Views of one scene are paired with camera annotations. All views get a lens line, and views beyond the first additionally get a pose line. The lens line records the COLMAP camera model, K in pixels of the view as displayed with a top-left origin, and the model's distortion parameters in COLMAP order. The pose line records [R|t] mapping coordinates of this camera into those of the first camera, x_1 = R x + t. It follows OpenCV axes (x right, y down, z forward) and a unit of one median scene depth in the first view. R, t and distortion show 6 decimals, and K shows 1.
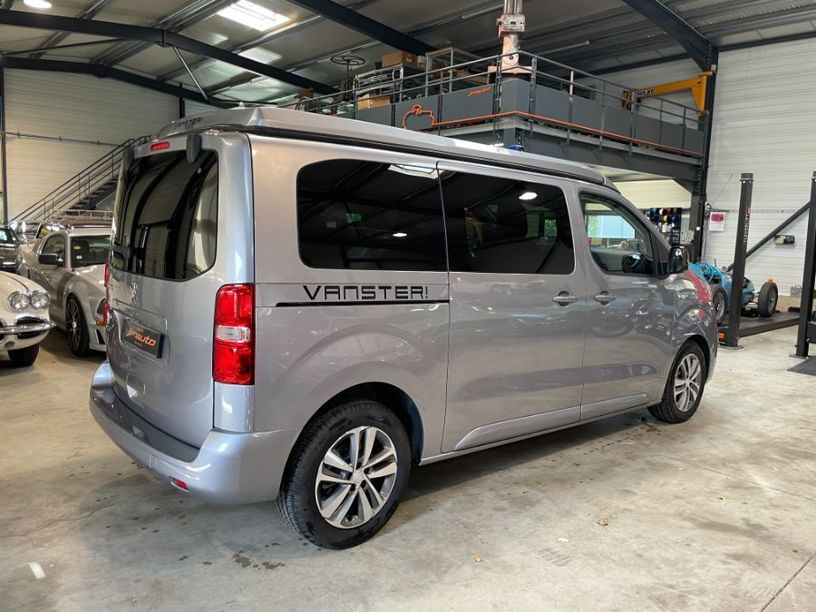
lens RADIAL K [[616.8, 0, 412.7], [0, 616.8, 294.9], [0, 0, 1]] dist [0.100506, -0.131939]
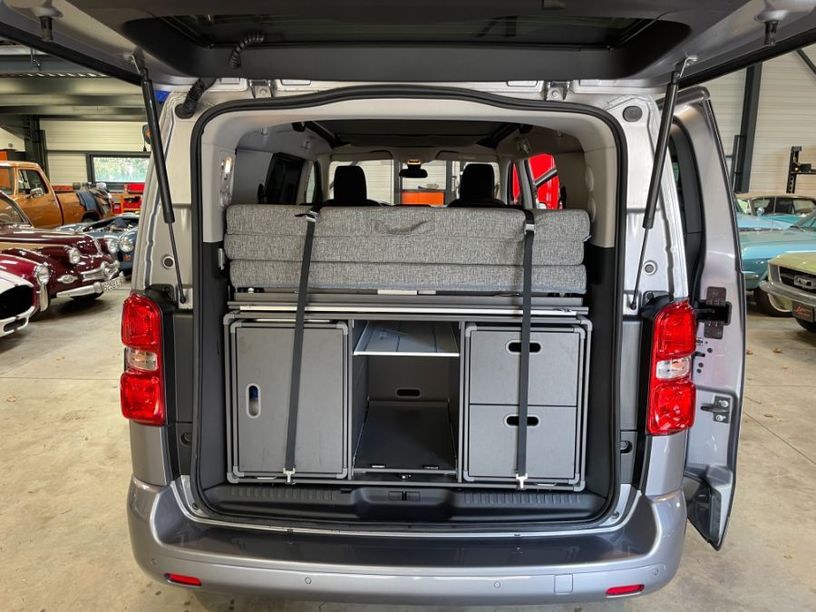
lens RADIAL K [[618.1, 0, 406.5], [0, 618.1, 304.6], [0, 0, 1]] dist [0.103055, -0.140765]
pose [[0.673796, -0.172057, 0.718606, -0.727940], [0.091424, 0.984452, 0.149987, -0.106358], [-0.733240, -0.035363, 0.679050, 0.518628]]
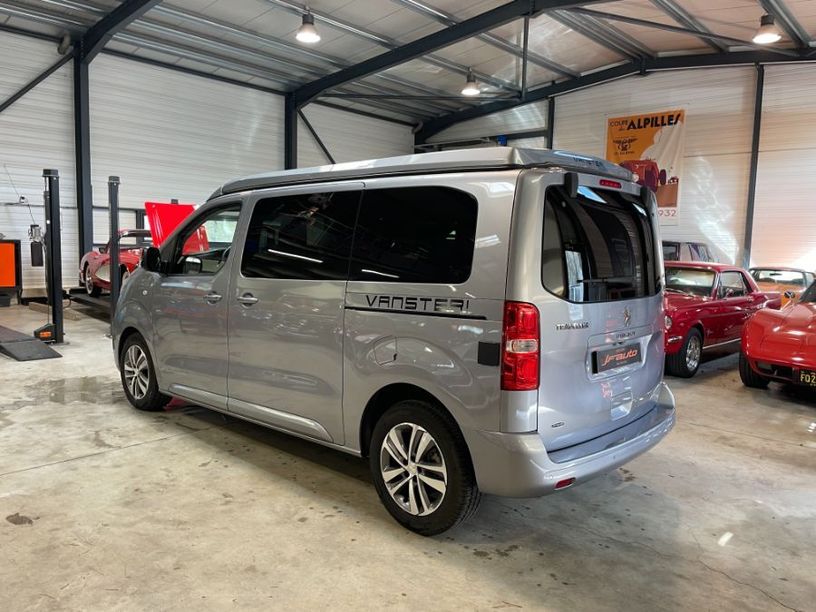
lens RADIAL K [[616.8, 0, 412.7], [0, 616.8, 294.9], [0, 0, 1]] dist [0.100506, -0.131939]
pose [[-0.099668, -0.118730, 0.987912, -1.272884], [0.078996, 0.988777, 0.126804, -0.180319], [-0.991880, 0.090679, -0.089171, 1.253588]]
